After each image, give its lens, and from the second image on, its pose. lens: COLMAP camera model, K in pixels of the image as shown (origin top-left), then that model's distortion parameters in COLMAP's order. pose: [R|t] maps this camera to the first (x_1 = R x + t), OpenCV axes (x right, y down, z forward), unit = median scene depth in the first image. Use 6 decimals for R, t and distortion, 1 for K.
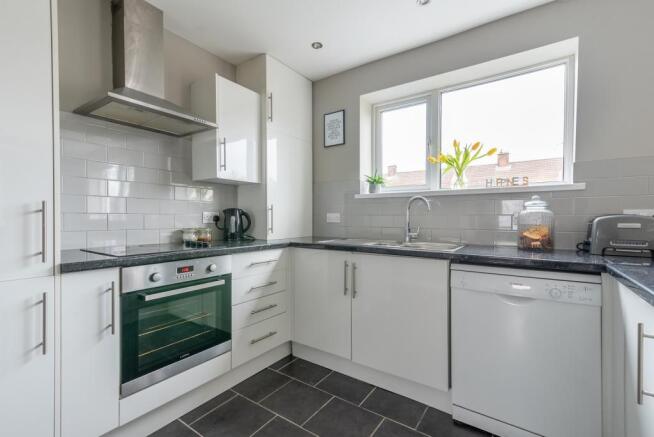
lens RADIAL K [[290.2, 0, 327.0], [0, 290.2, 218.5], [0, 0, 1]] dist [0.018384, -0.000570]
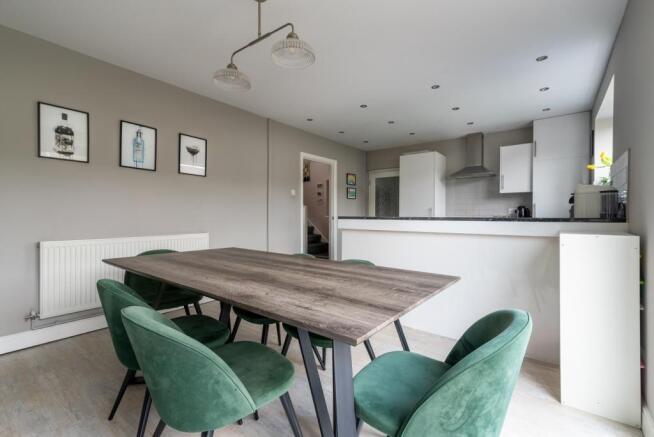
lens RADIAL K [[290.2, 0, 327.0], [0, 290.2, 218.5], [0, 0, 1]] dist [0.018384, -0.000570]
pose [[-0.041230, 0.002234, -0.999147, 1.753159], [-0.000613, 0.999997, 0.002261, 0.047647], [0.999149, 0.000706, -0.041229, -0.221642]]
